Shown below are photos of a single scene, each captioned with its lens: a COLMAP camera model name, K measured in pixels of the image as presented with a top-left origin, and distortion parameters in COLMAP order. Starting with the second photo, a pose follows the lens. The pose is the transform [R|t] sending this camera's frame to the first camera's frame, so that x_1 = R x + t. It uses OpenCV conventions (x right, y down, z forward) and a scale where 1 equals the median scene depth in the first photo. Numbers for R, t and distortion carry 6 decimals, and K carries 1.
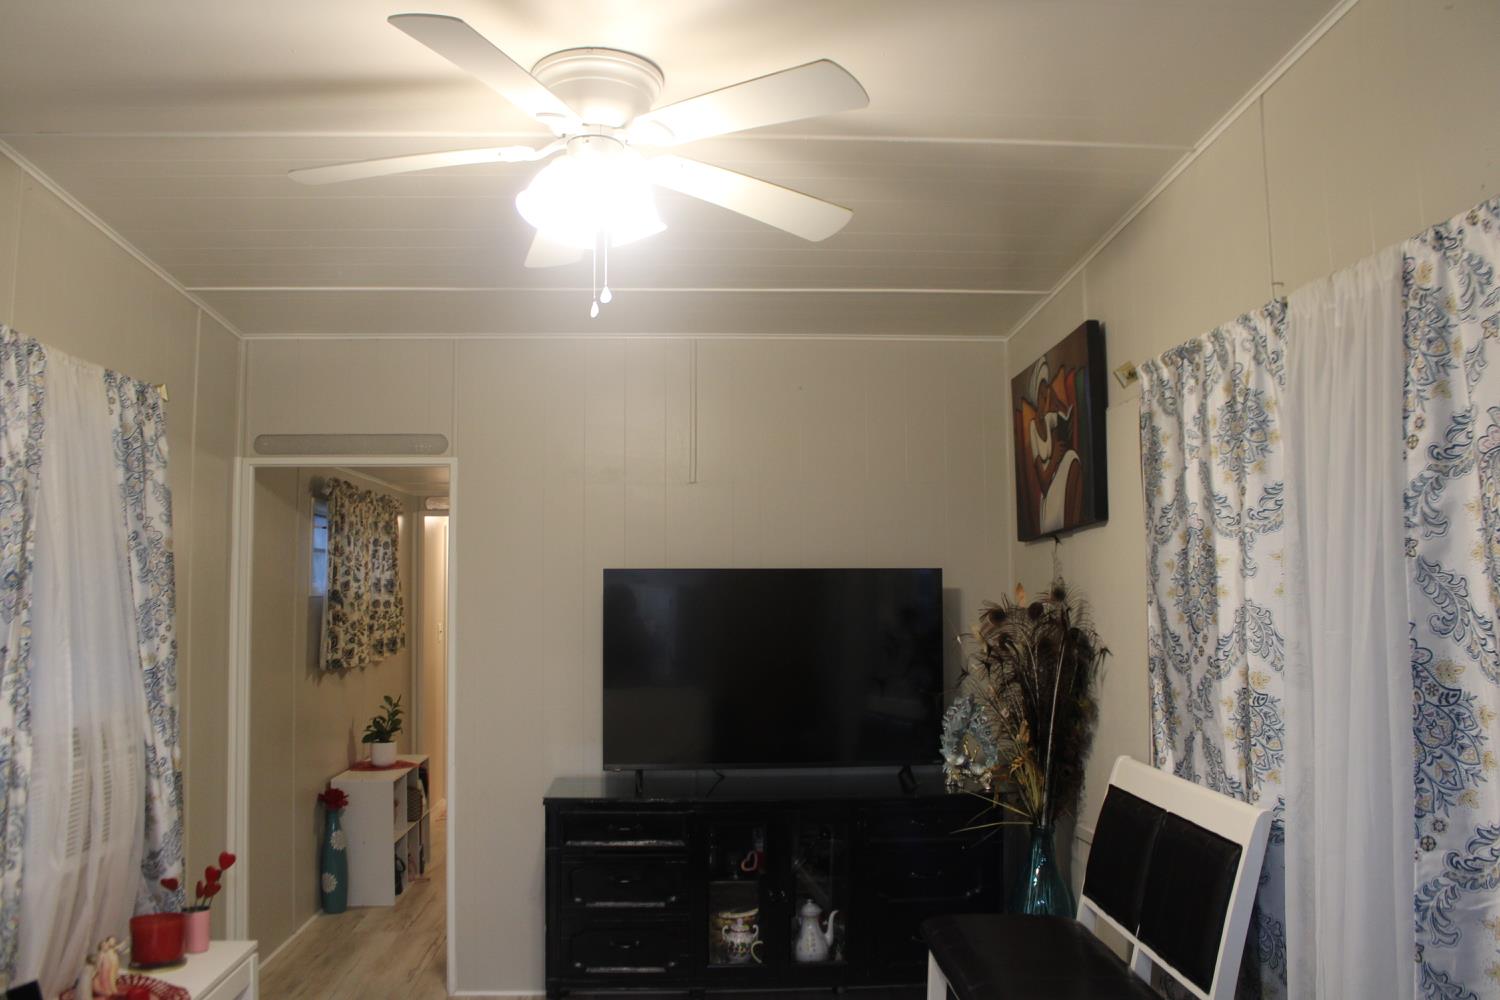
lens RADIAL K [[1249.4, 0, 740.8], [0, 1249.4, 501.7], [0, 0, 1]] dist [-0.169582, 0.159098]
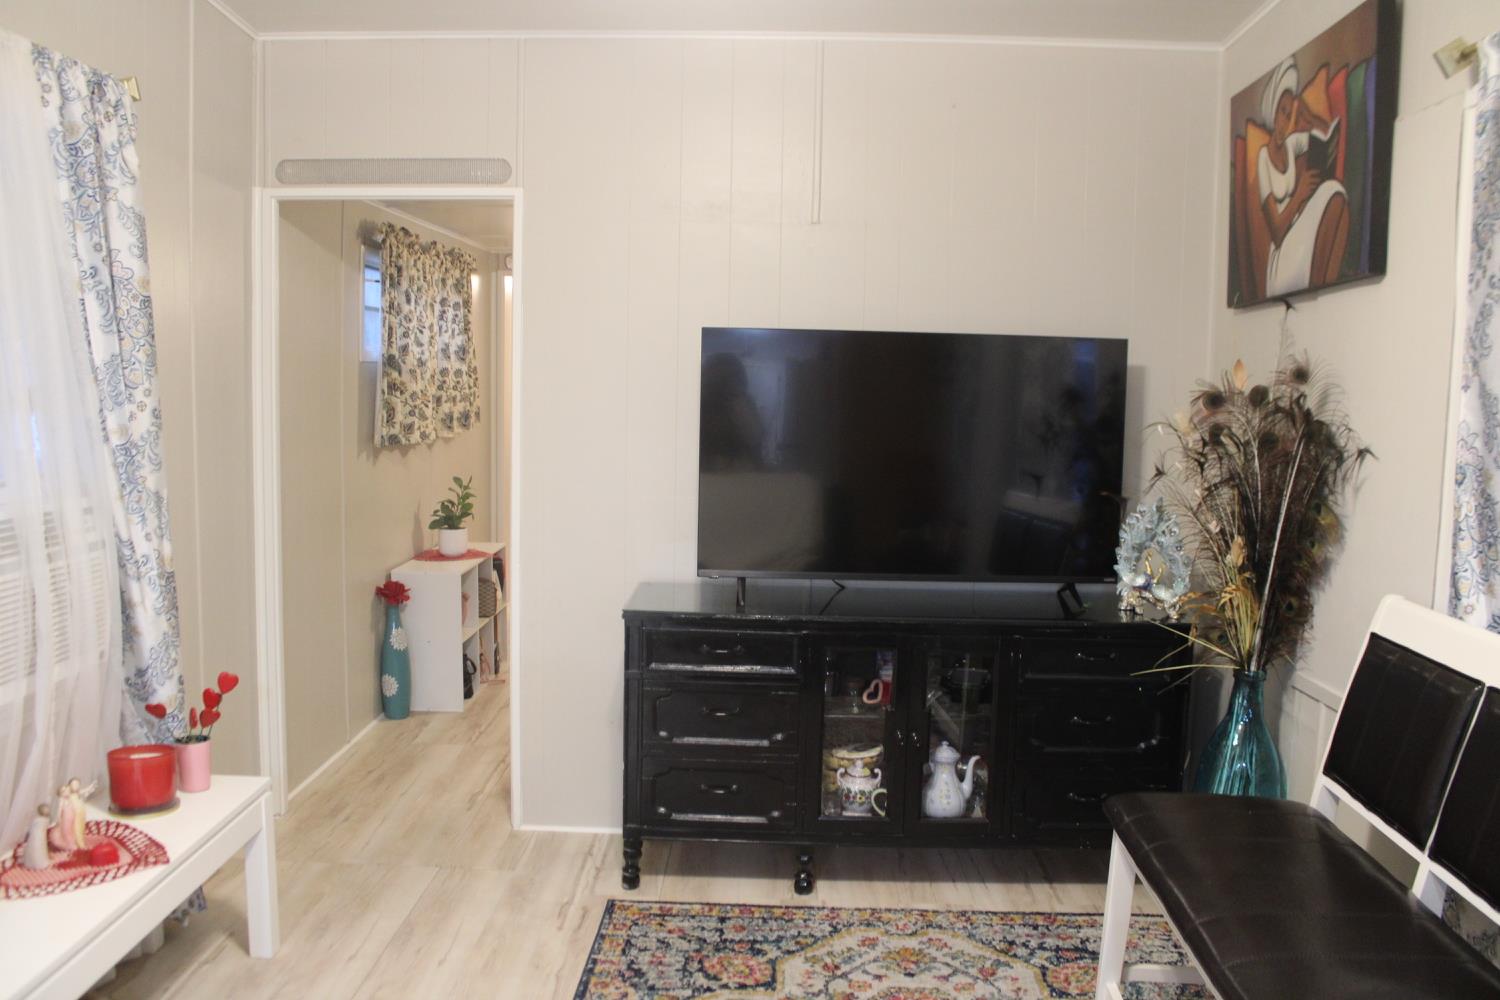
lens RADIAL K [[1249.4, 0, 740.8], [0, 1249.4, 501.7], [0, 0, 1]] dist [-0.169582, 0.159098]
pose [[0.996326, 0.031850, -0.079496, -0.019458], [-0.017642, 0.984692, 0.173406, 0.026257], [0.083802, -0.171366, 0.981637, 0.209917]]
